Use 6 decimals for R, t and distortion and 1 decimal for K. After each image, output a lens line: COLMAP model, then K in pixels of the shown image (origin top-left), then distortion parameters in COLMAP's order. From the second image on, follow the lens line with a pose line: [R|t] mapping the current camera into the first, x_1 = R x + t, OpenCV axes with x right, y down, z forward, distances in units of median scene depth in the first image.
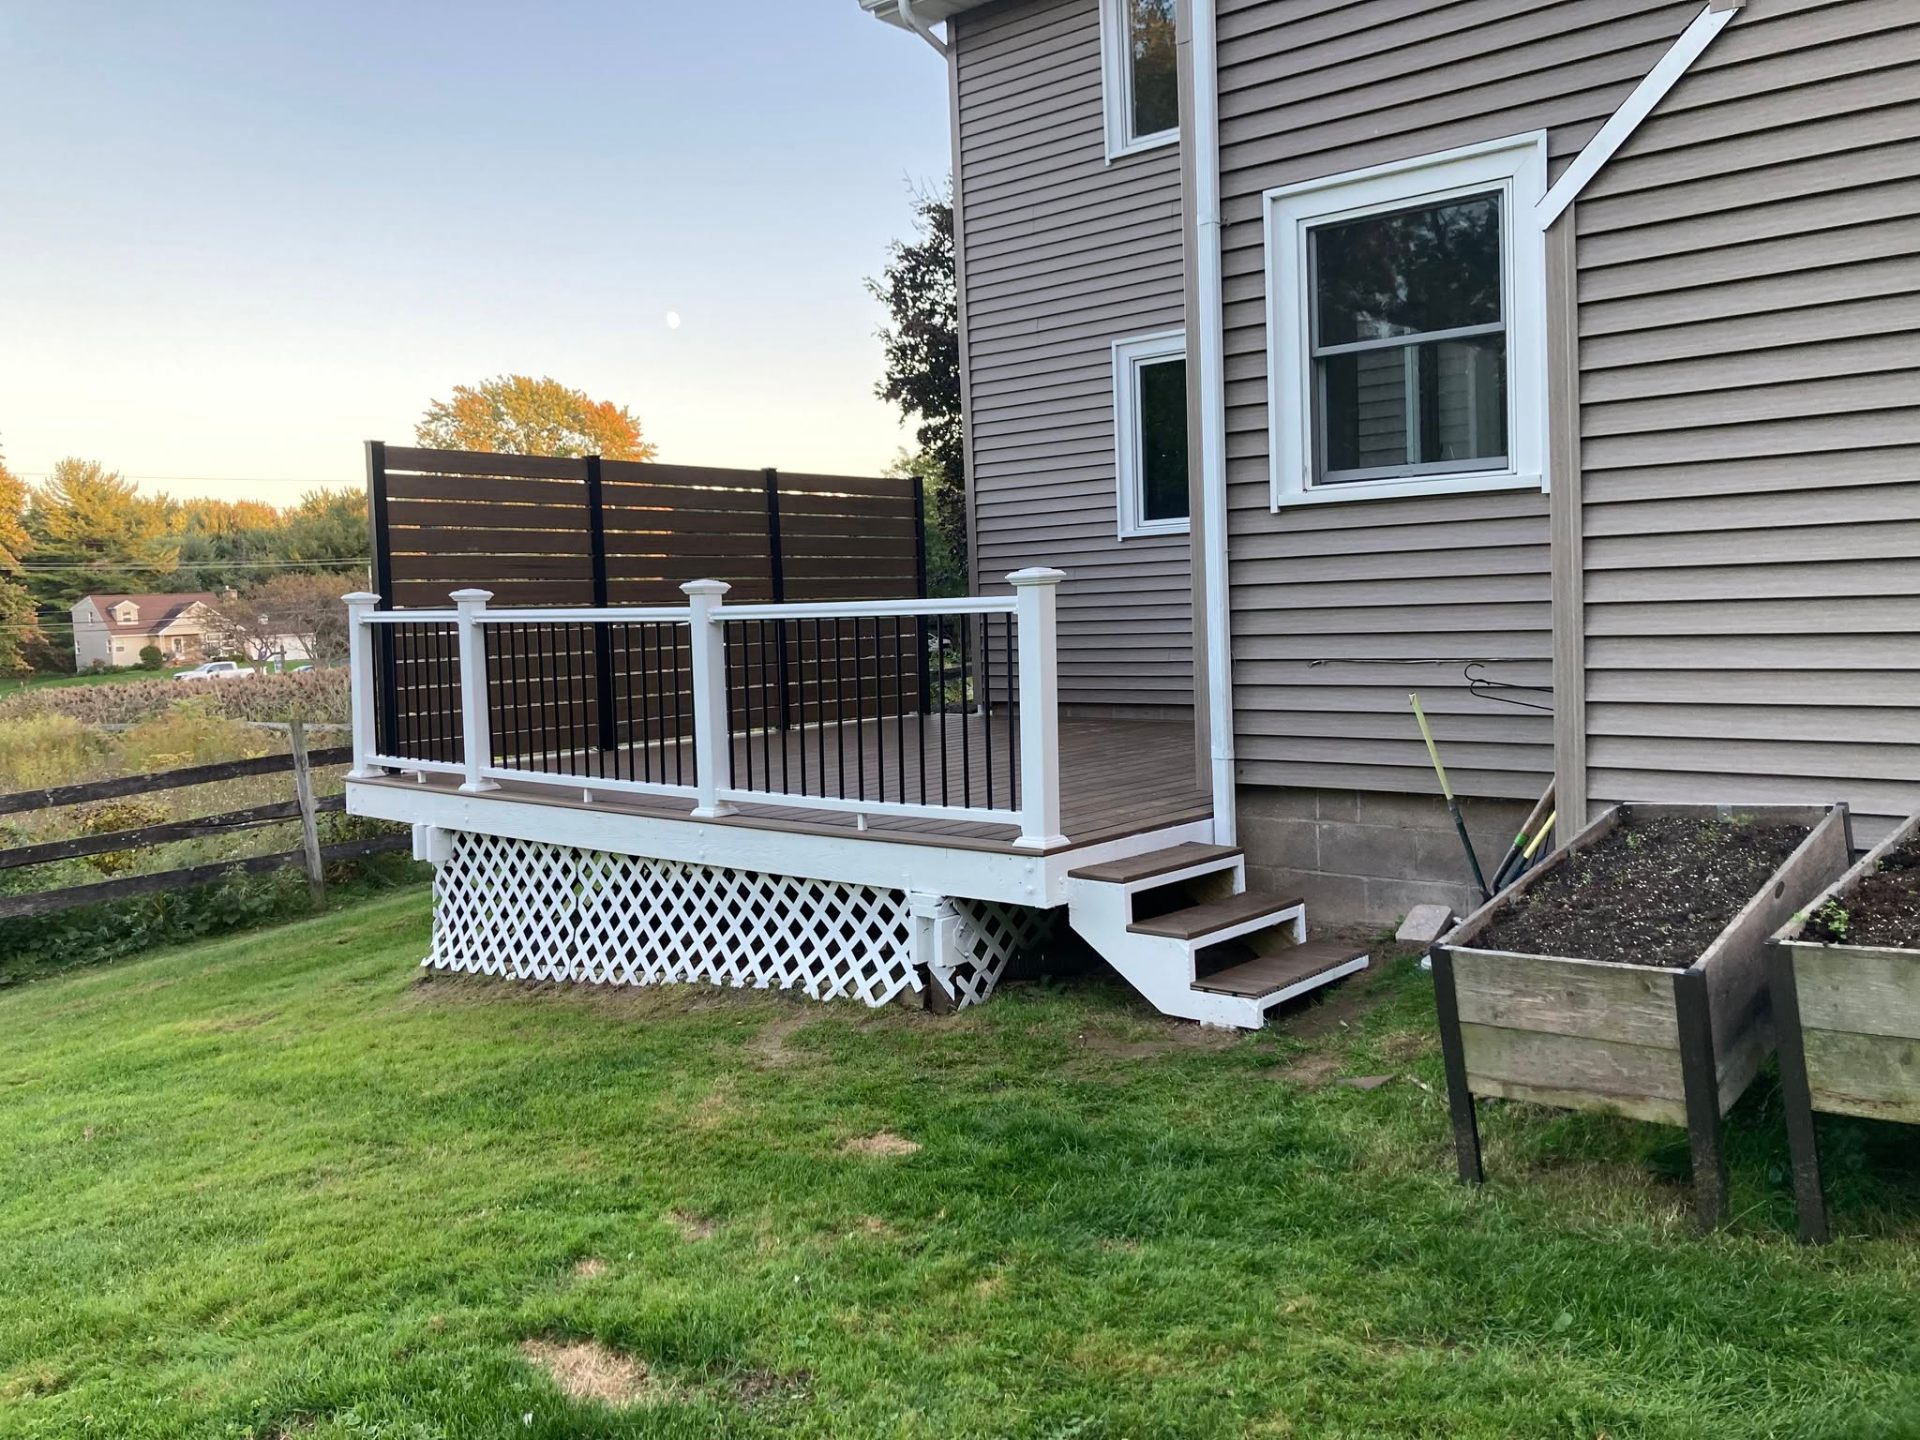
lens RADIAL K [[1556.6, 0, 960.0], [0, 1556.6, 720.0], [0, 0, 1]] dist [0.081816, -0.335848]
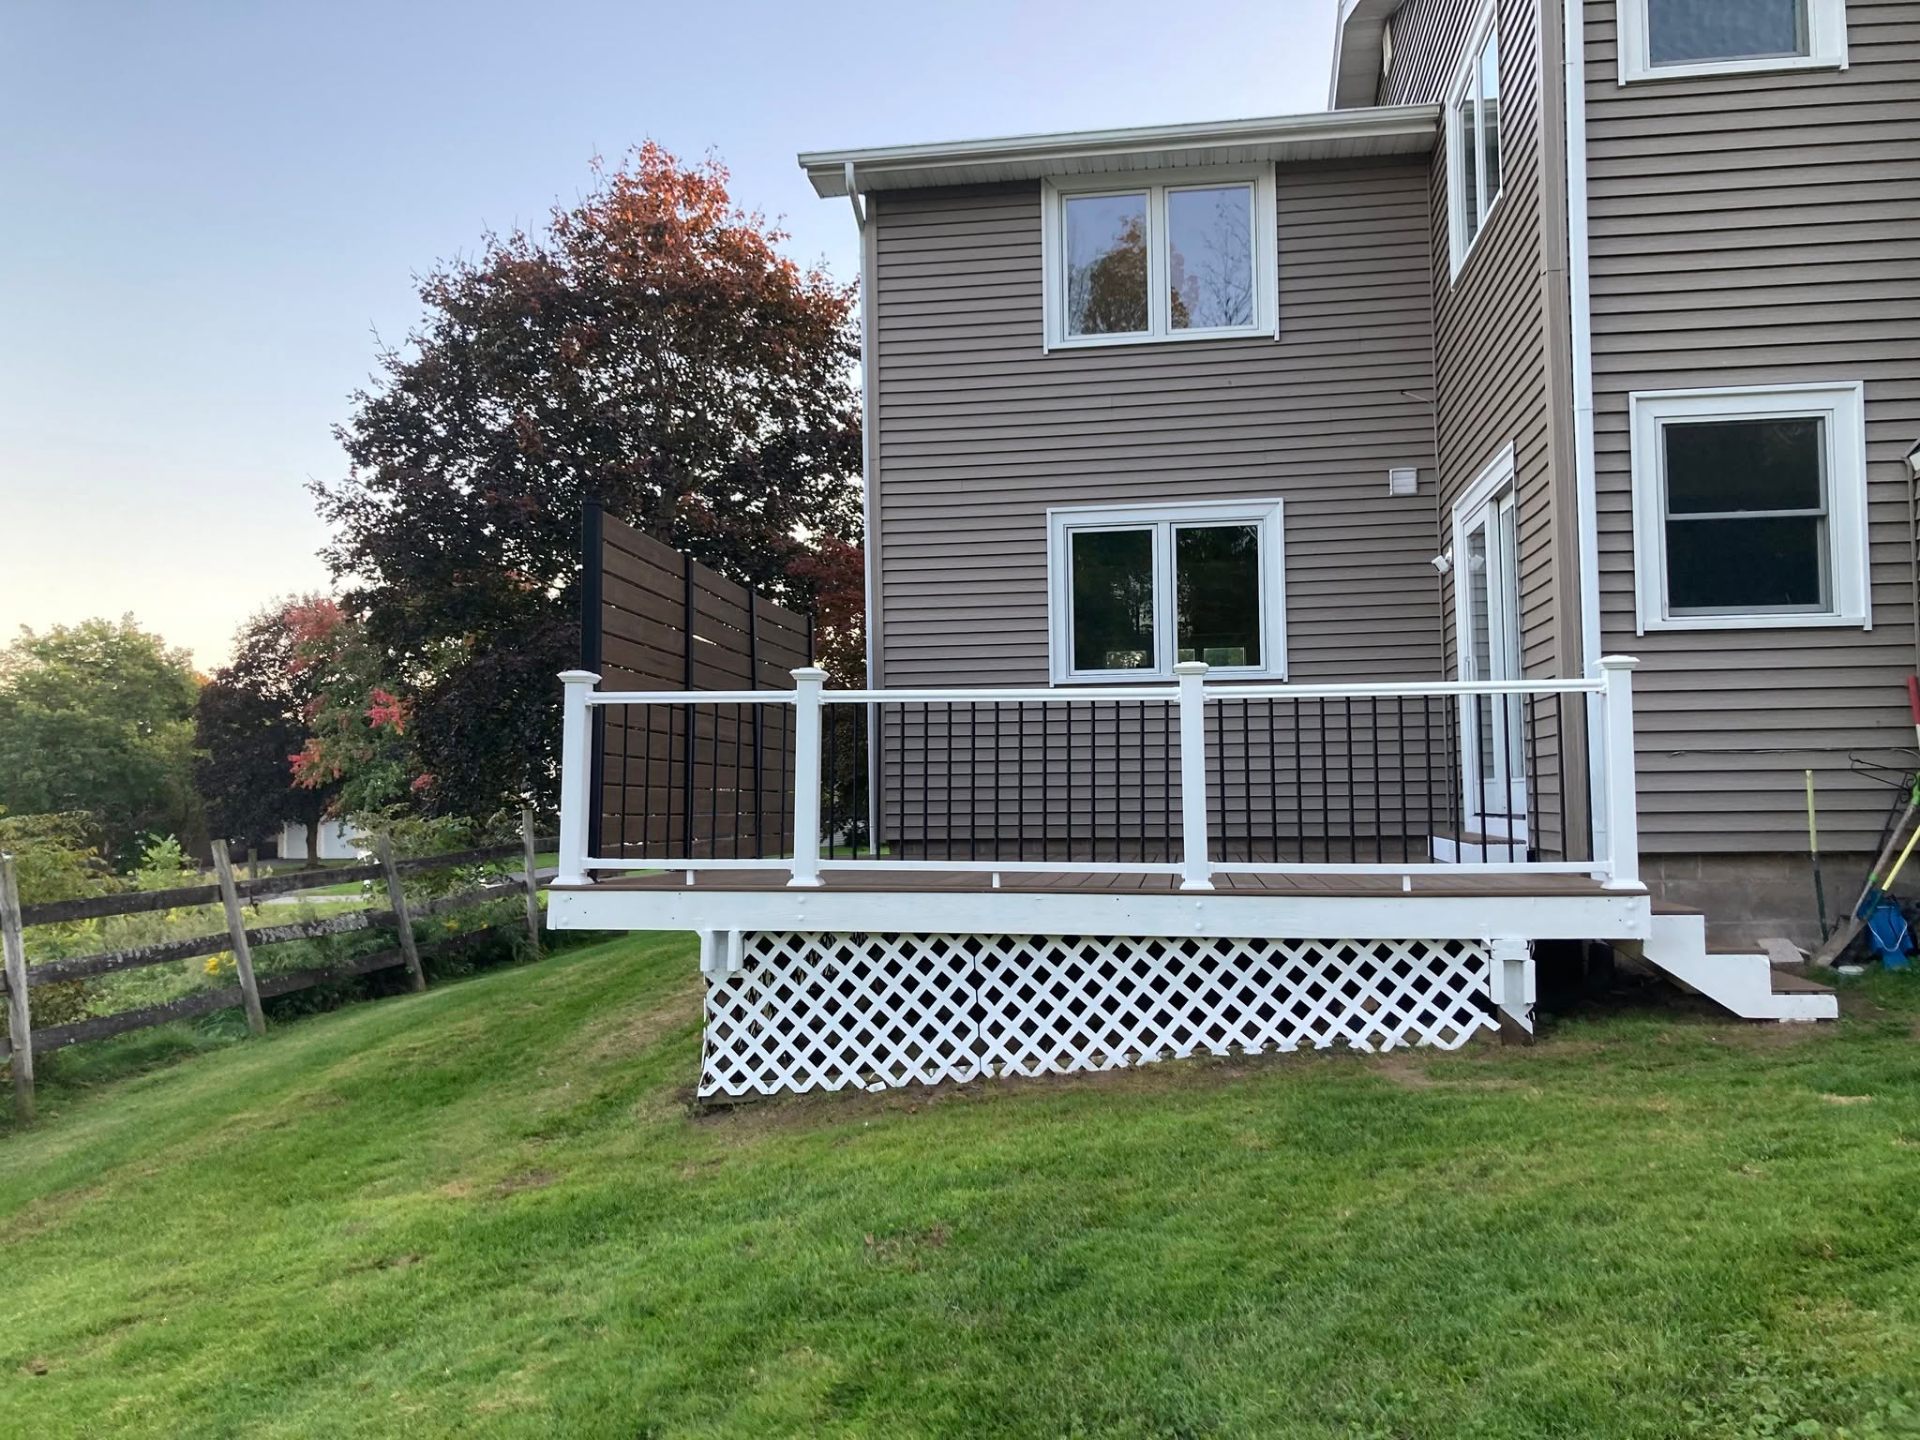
lens RADIAL K [[1583.9, 0, 910.3], [0, 1583.9, 718.2], [0, 0, 1]] dist [0.088029, -0.203256]
pose [[0.850127, 0.056305, 0.523559, -0.957845], [0.021357, 0.989762, -0.141121, 0.101782], [-0.526144, 0.131152, 0.840221, 0.223167]]
